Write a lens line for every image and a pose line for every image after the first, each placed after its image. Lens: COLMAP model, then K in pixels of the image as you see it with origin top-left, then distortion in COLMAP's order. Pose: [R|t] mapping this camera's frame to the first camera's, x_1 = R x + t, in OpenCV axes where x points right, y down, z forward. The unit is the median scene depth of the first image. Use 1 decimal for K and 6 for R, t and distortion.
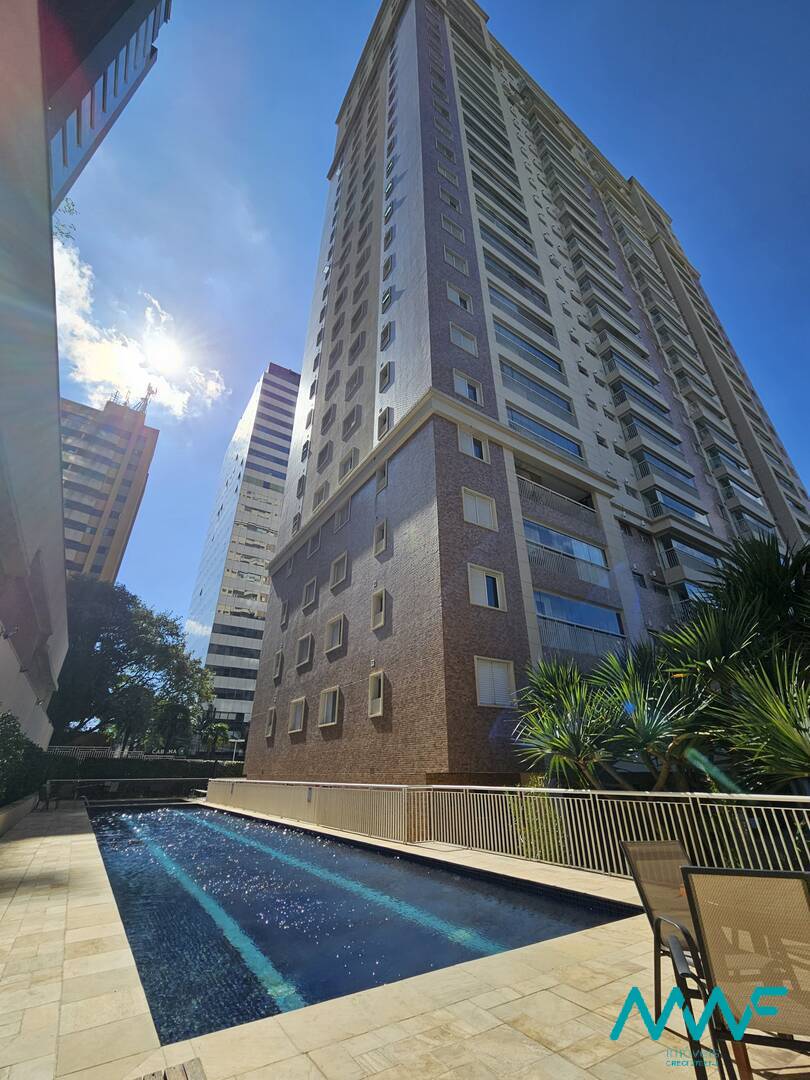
lens RADIAL K [[441.3, 0, 405.0], [0, 441.3, 540.0], [0, 0, 1]] dist [0.001749, -0.000953]
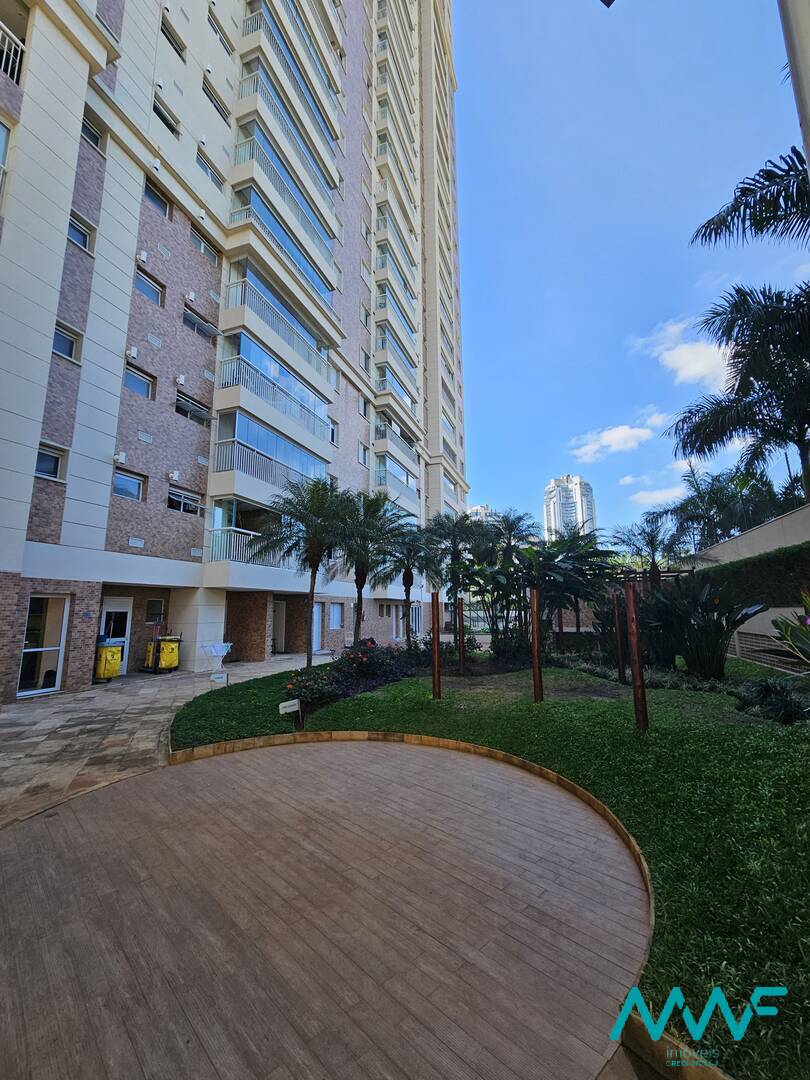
lens RADIAL K [[441.3, 0, 405.0], [0, 441.3, 540.0], [0, 0, 1]] dist [0.001749, -0.000953]
pose [[0.805082, 0.093424, 0.585760, 0.550535], [-0.271417, 0.936094, 0.223743, 0.206856], [-0.527423, -0.339116, 0.778990, 0.283506]]
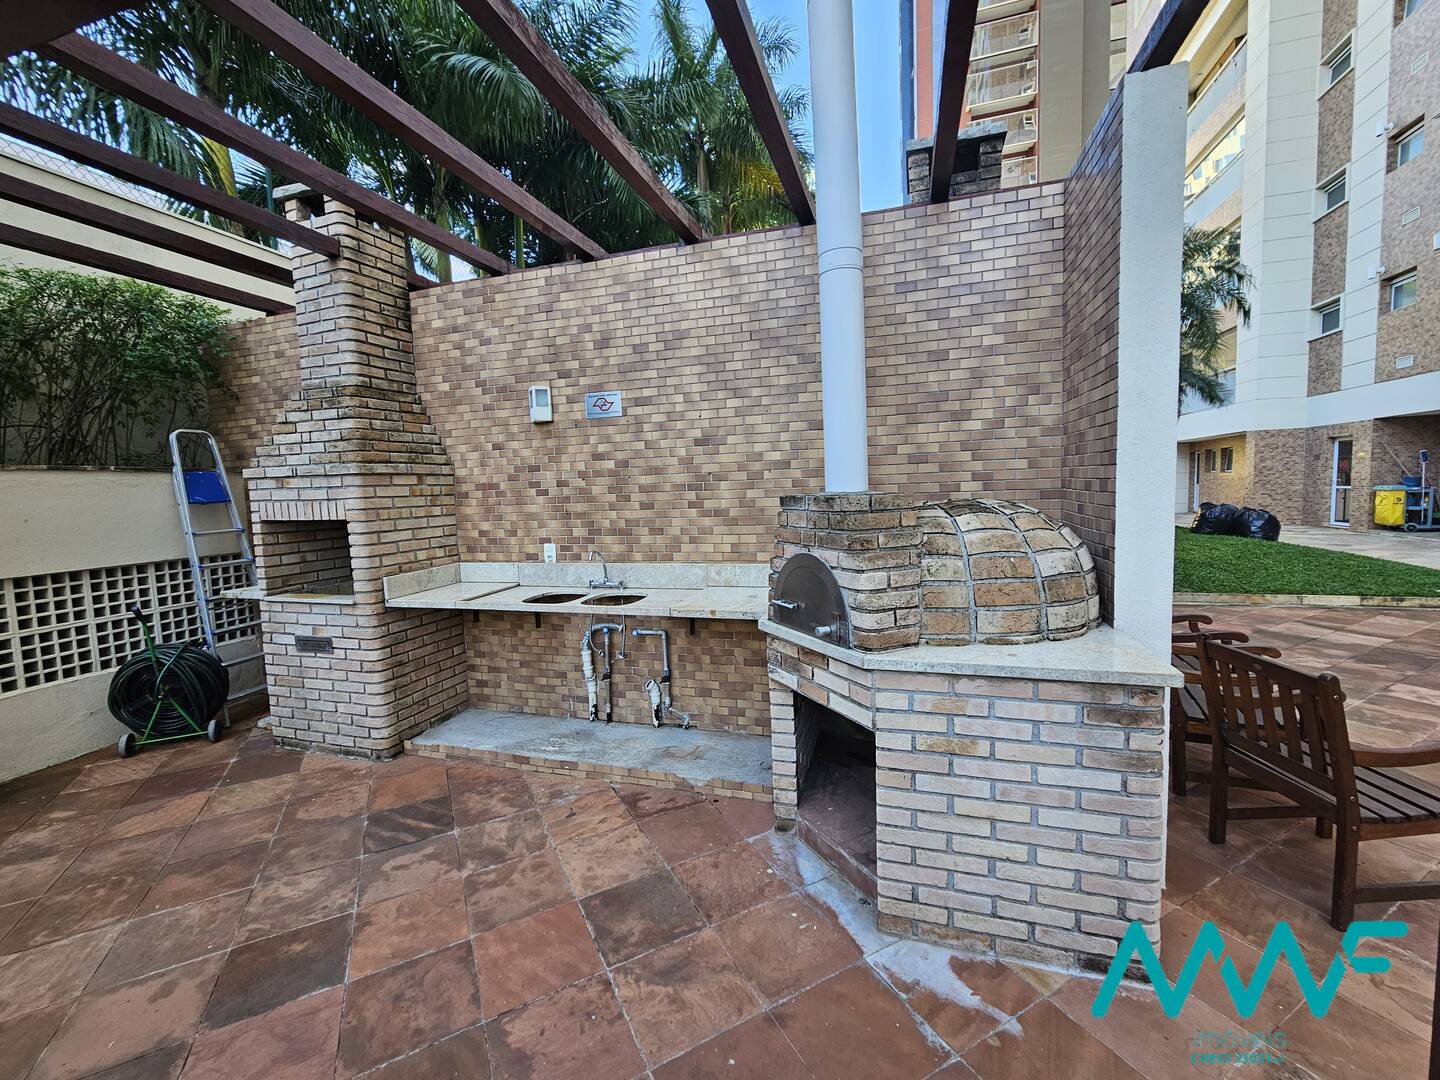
lens RADIAL K [[588.4, 0, 716.7], [0, 588.4, 533.3], [0, 0, 1]] dist [0.001749, -0.000953]
pose [[-0.774313, 0.078434, -0.627923, 1.654324], [0.328207, 0.898168, -0.292532, 0.577531], [0.541036, -0.432600, -0.721205, 0.972665]]
